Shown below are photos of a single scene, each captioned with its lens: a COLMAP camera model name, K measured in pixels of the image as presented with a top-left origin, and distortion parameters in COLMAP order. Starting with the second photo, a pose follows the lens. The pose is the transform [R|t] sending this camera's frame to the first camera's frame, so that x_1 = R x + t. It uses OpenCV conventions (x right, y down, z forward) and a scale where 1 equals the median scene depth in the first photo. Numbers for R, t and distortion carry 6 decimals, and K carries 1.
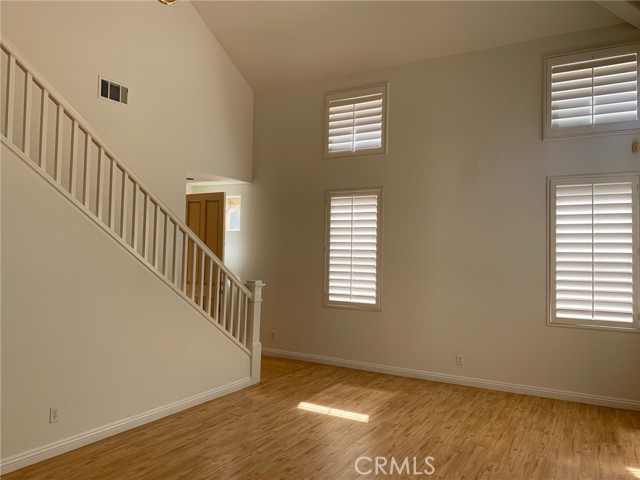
lens RADIAL K [[498.4, 0, 316.3], [0, 498.4, 236.1], [0, 0, 1]] dist [0.041315, -0.016927]
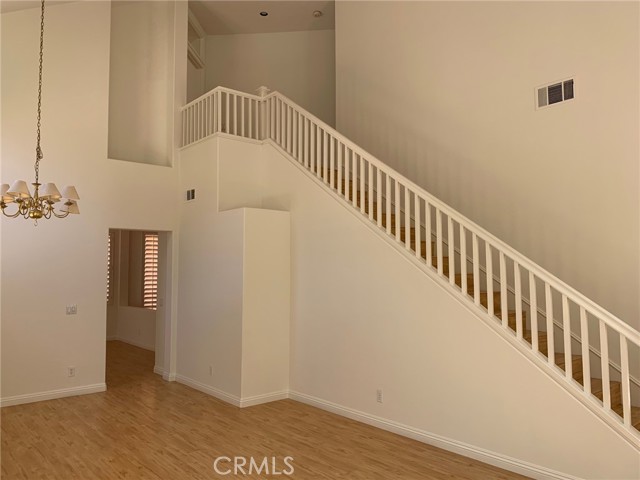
lens RADIAL K [[498.4, 0, 316.4], [0, 498.4, 238.9], [0, 0, 1]] dist [0.041315, -0.016927]
pose [[-0.334920, -0.082953, -0.938588, 0.759671], [0.025341, 0.994964, -0.096977, 0.060636], [0.941906, -0.056264, -0.331131, 1.220305]]
